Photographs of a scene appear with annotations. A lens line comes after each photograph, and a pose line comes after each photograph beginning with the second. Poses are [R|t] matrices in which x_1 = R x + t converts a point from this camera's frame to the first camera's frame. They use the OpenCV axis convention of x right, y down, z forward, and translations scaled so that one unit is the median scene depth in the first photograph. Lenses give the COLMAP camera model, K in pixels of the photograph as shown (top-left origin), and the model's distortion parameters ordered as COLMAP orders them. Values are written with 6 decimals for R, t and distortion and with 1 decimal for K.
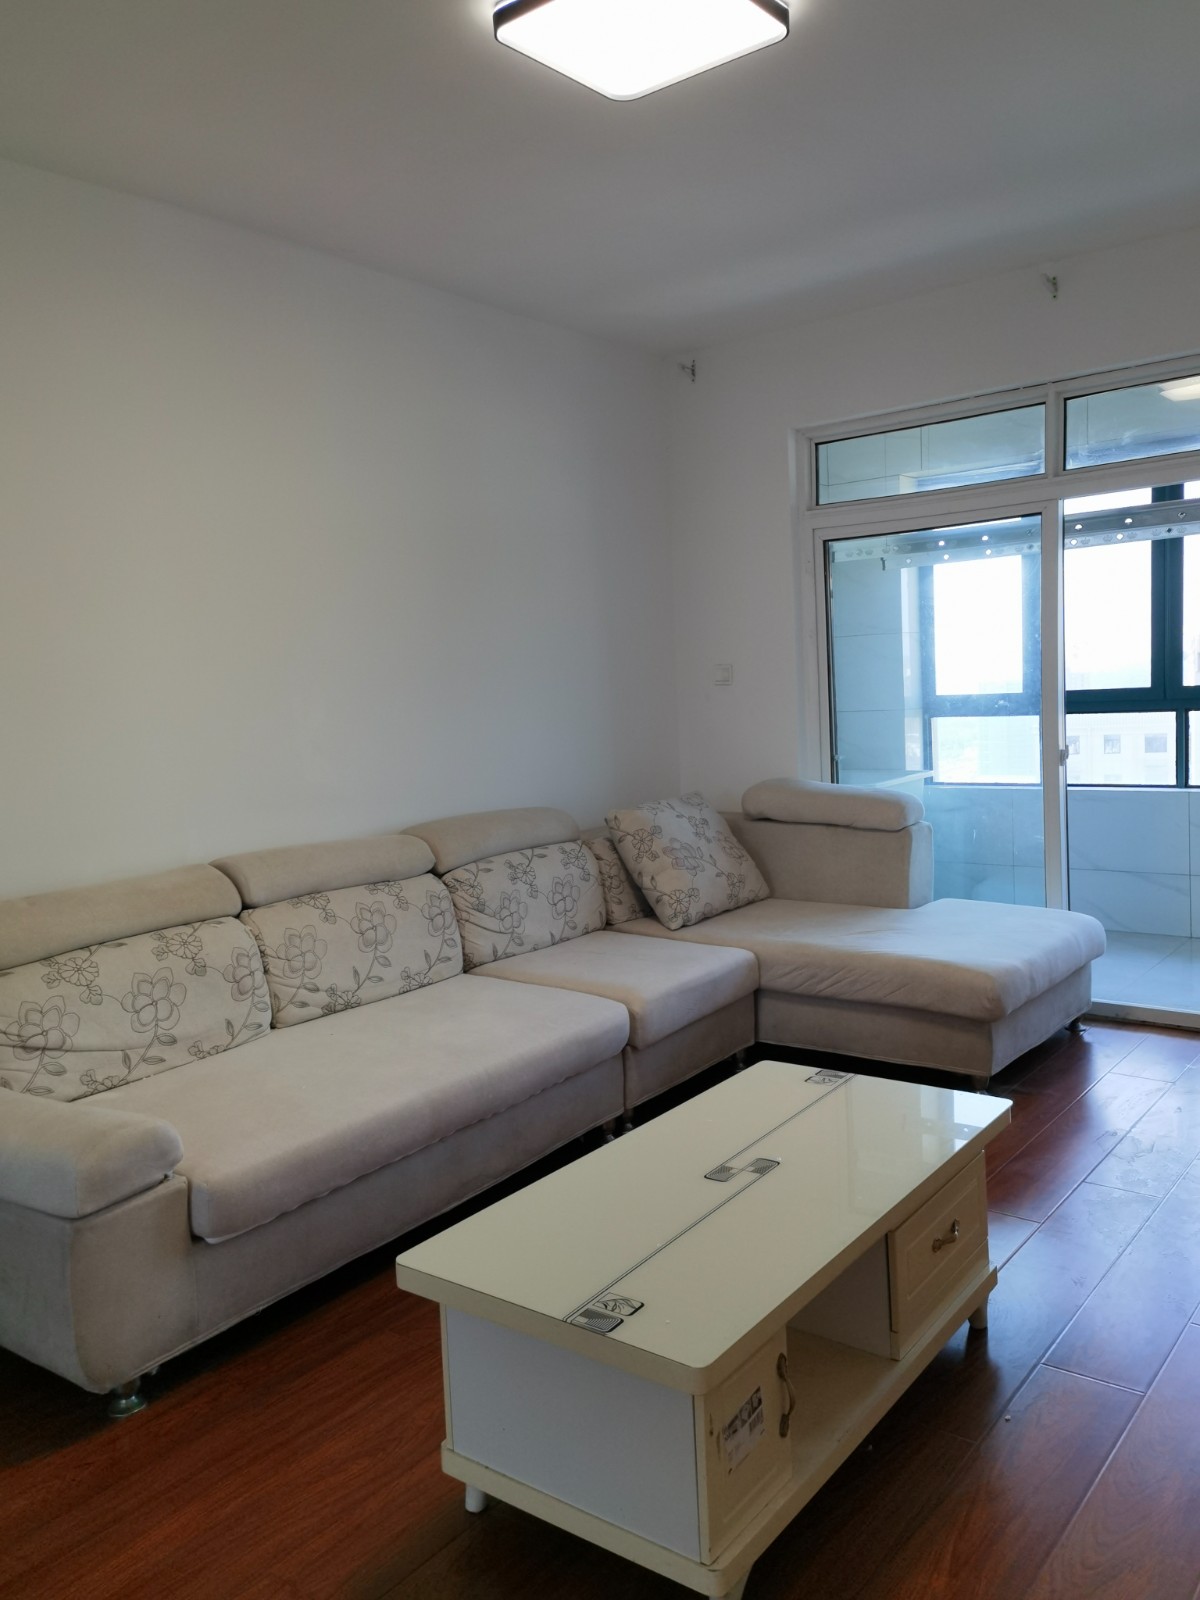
lens RADIAL K [[1250.5, 0, 600.0], [0, 1250.5, 800.0], [0, 0, 1]] dist [0.093504, -0.107938]
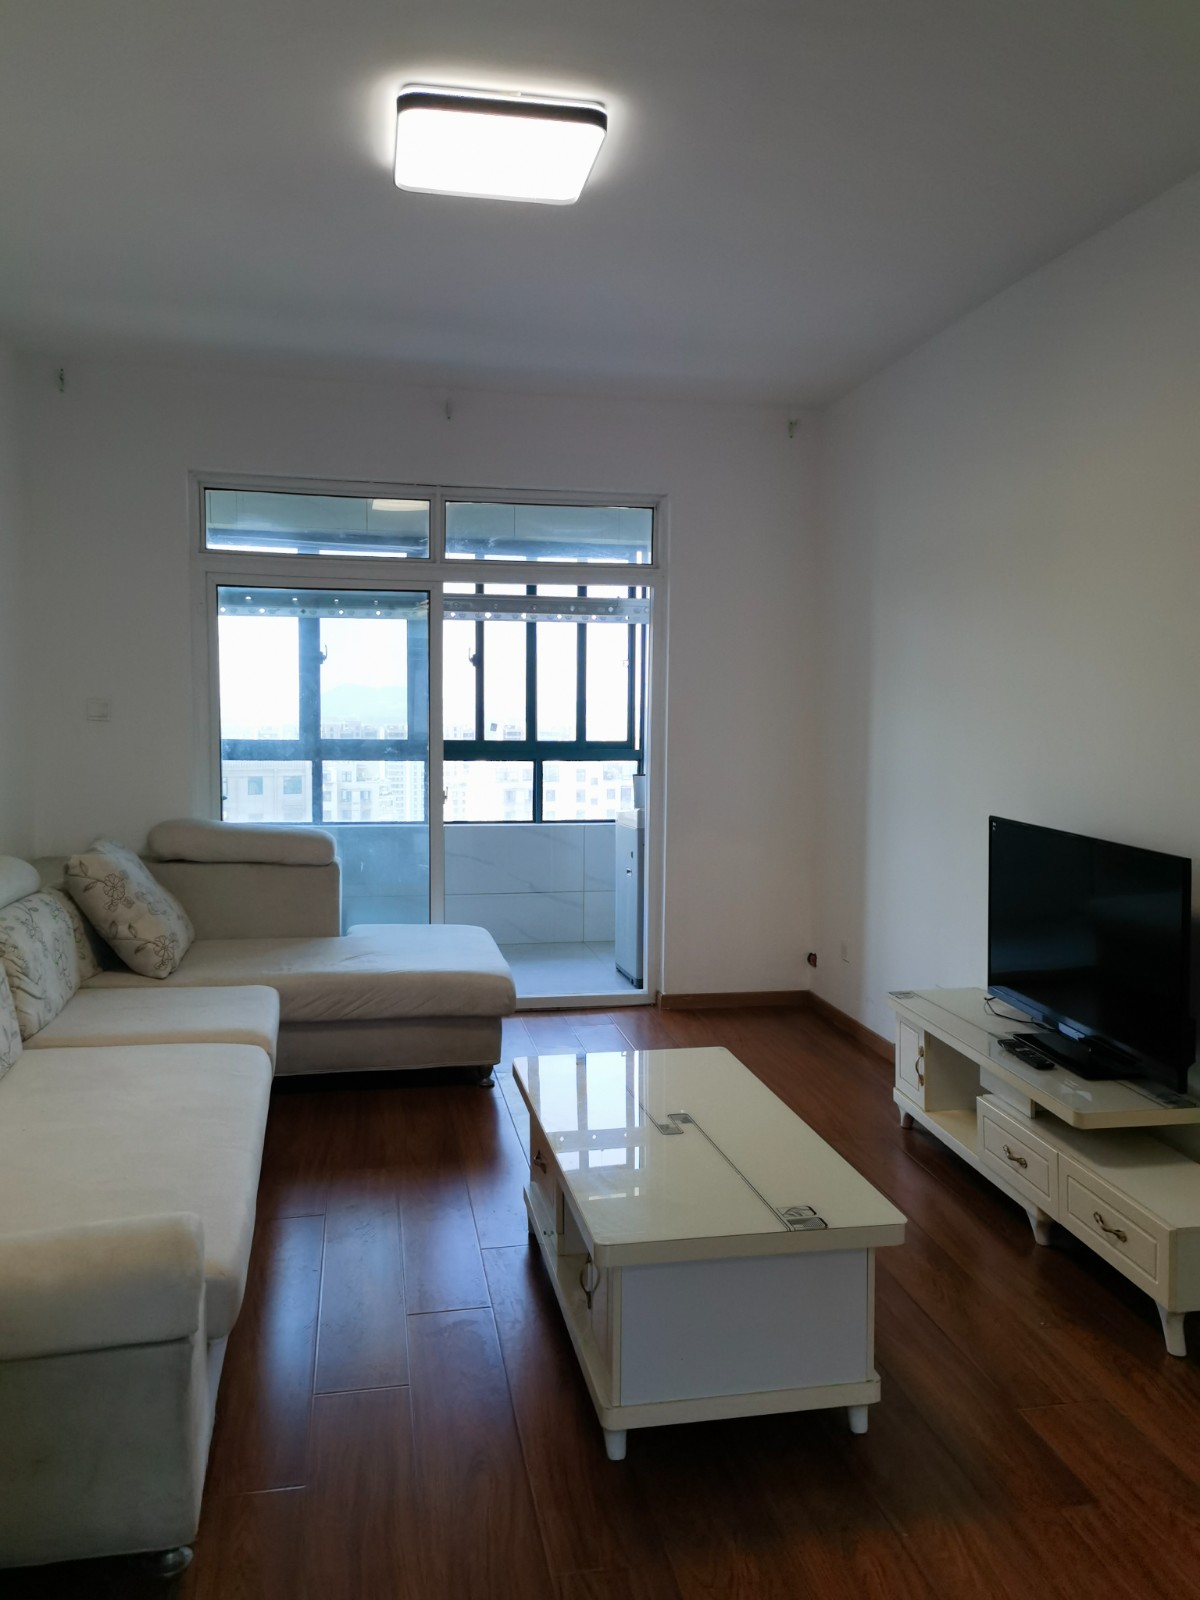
lens RADIAL K [[1250.3, 0, 600.2], [0, 1250.3, 834.5], [0, 0, 1]] dist [0.006513, 0.009696]
pose [[0.648349, -0.023779, 0.760972, -0.435756], [0.030146, 0.999530, 0.005549, -0.000642], [-0.760746, 0.019342, 0.648761, 0.125655]]
